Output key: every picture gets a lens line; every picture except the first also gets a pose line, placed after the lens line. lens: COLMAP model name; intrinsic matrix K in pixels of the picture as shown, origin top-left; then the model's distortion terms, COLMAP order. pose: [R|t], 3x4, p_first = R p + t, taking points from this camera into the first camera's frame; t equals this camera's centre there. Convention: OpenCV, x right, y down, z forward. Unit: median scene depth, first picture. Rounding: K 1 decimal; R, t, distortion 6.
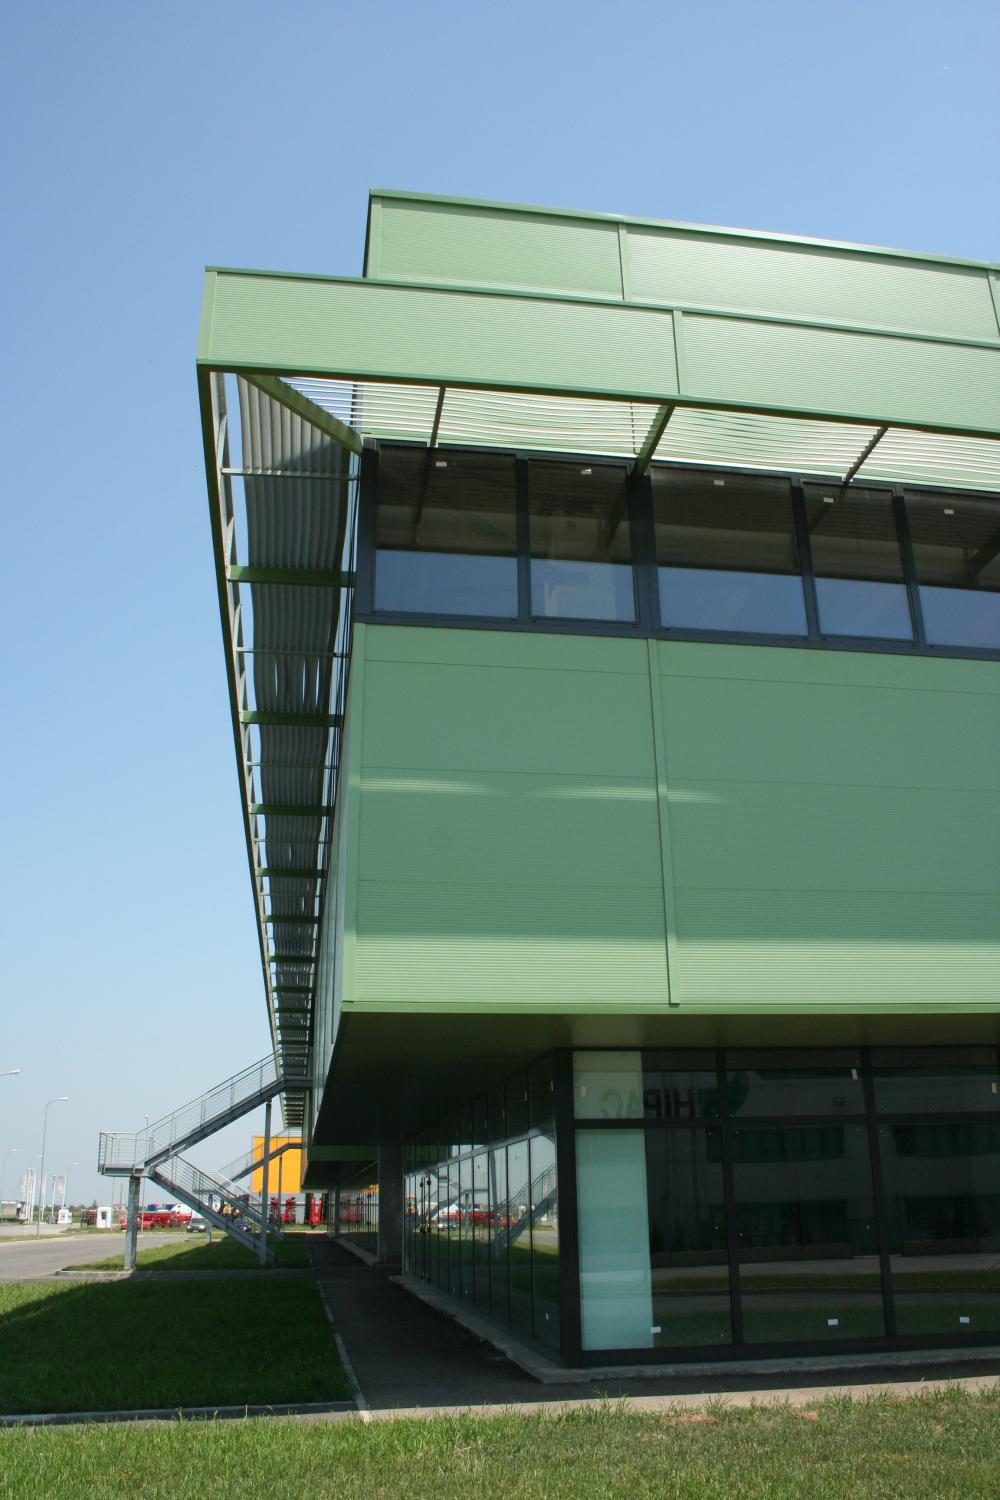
lens RADIAL K [[1248.1, 0, 500.0], [0, 1248.1, 750.0], [0, 0, 1]] dist [-0.142368, 0.130448]
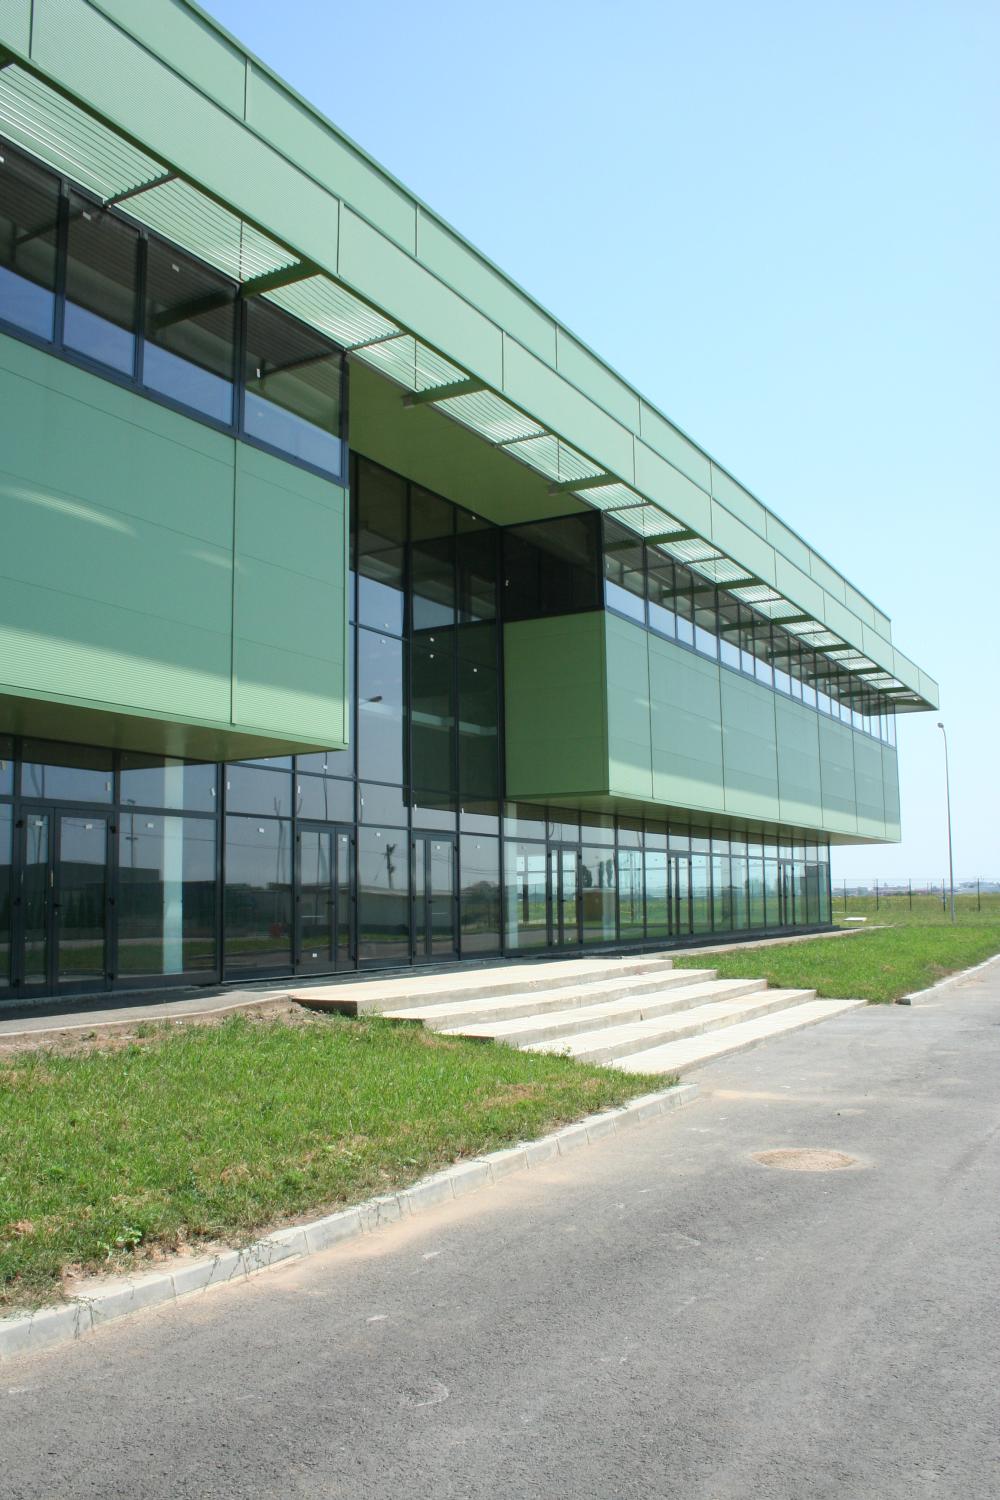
lens RADIAL K [[1248.1, 0, 500.0], [0, 1248.1, 750.0], [0, 0, 1]] dist [-0.142368, 0.130448]
pose [[0.611147, 0.088776, 0.786523, -0.554643], [-0.304743, 0.943479, 0.130301, -0.029051], [-0.730500, -0.319320, 0.603659, -0.051950]]
